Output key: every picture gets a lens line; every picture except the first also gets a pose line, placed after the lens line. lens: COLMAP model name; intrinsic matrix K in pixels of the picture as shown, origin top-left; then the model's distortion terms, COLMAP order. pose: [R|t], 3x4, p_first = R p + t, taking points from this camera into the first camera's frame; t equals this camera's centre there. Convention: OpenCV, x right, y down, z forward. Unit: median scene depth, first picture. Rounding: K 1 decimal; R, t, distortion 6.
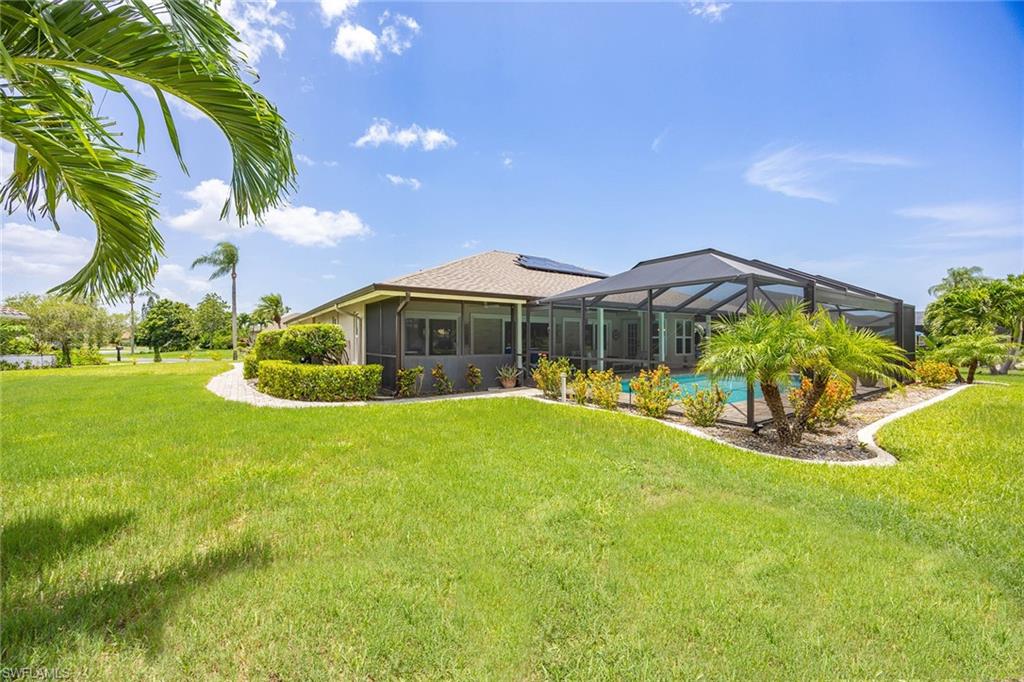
lens RADIAL K [[392.7, 0, 512.1], [0, 392.7, 341.7], [0, 0, 1]] dist [0.000198, 0.000299]
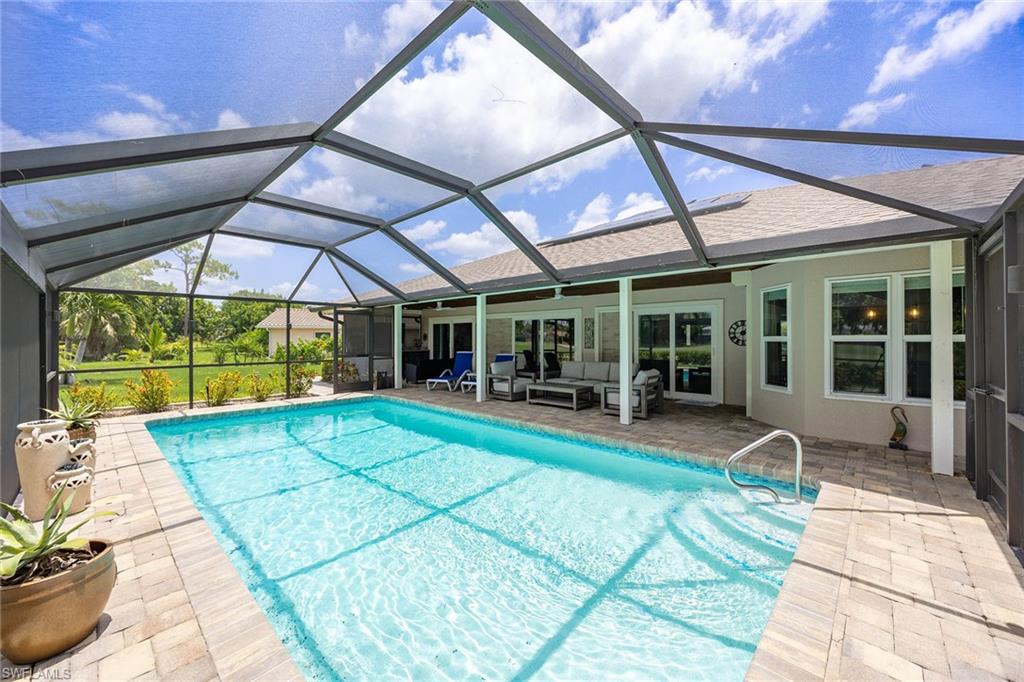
lens RADIAL K [[392.7, 0, 506.0], [0, 392.7, 340.5], [0, 0, 1]] dist [0.000198, 0.000299]
pose [[0.197824, 0.003476, -0.980231, 0.666493], [-0.002132, 0.999993, 0.003115, -0.010914], [0.980235, 0.001474, 0.197830, 0.716577]]
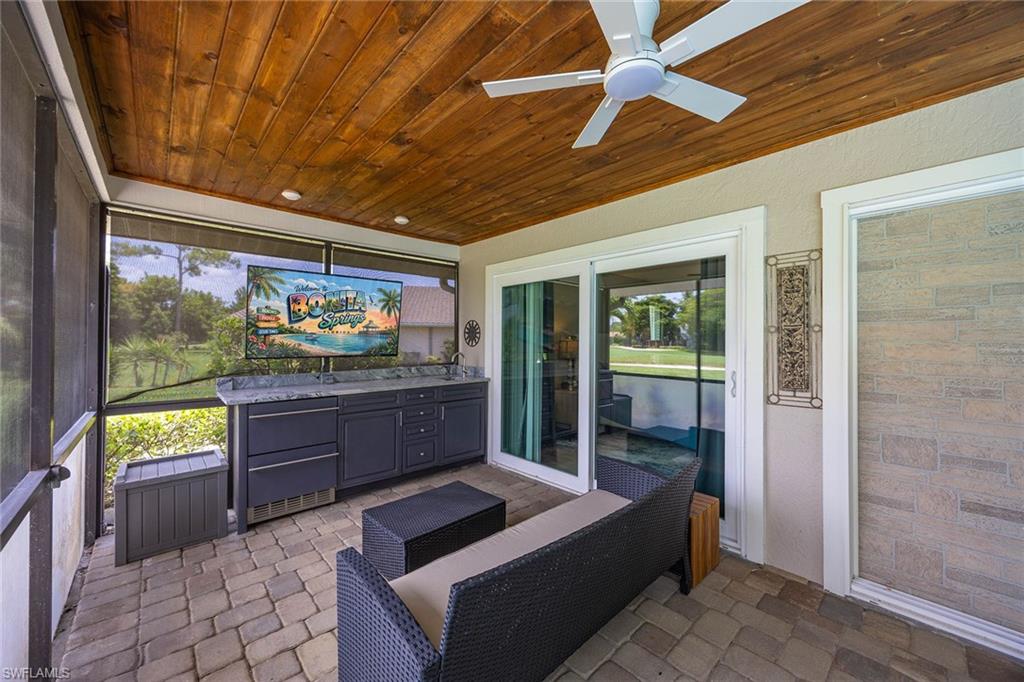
lens RADIAL K [[392.7, 0, 511.3], [0, 392.7, 340.5], [0, 0, 1]] dist [0.000198, 0.000299]
pose [[0.129719, -0.001838, -0.991549, 0.028087], [-0.010162, 0.999943, -0.003182, -0.010193], [0.991499, 0.010489, 0.129693, 0.704880]]
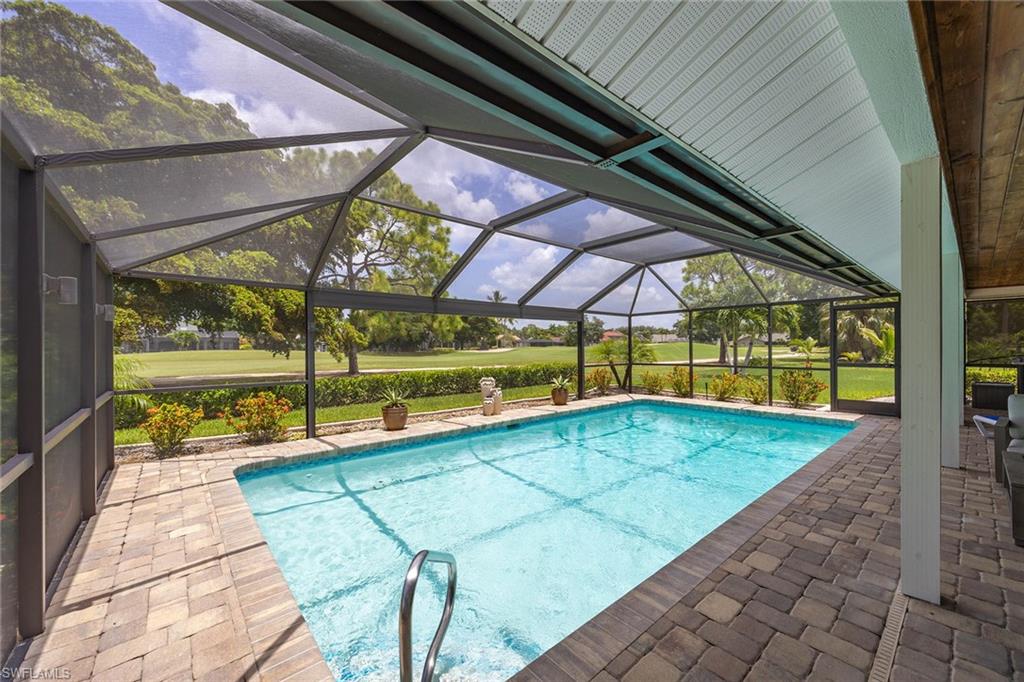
lens RADIAL K [[392.7, 0, 514.3], [0, 392.7, 344.4], [0, 0, 1]] dist [0.000198, 0.000299]
pose [[-0.995128, 0.010267, -0.098056, 0.470547], [0.010442, 0.999945, -0.001267, -0.012079], [0.098037, -0.002285, -0.995180, 1.004248]]
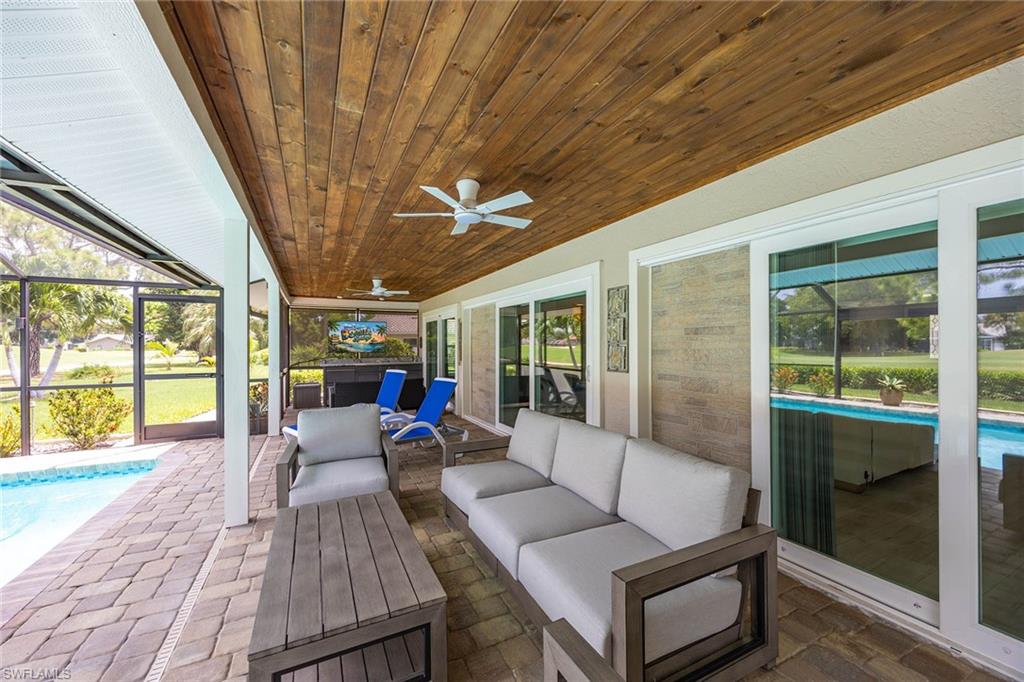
lens RADIAL K [[392.7, 0, 510.4], [0, 392.7, 345.7], [0, 0, 1]] dist [0.000198, 0.000299]
pose [[-0.139389, 0.002400, -0.990235, 0.327781], [0.000514, 0.999997, 0.002351, -0.011751], [0.990238, -0.000182, -0.139389, 0.928281]]
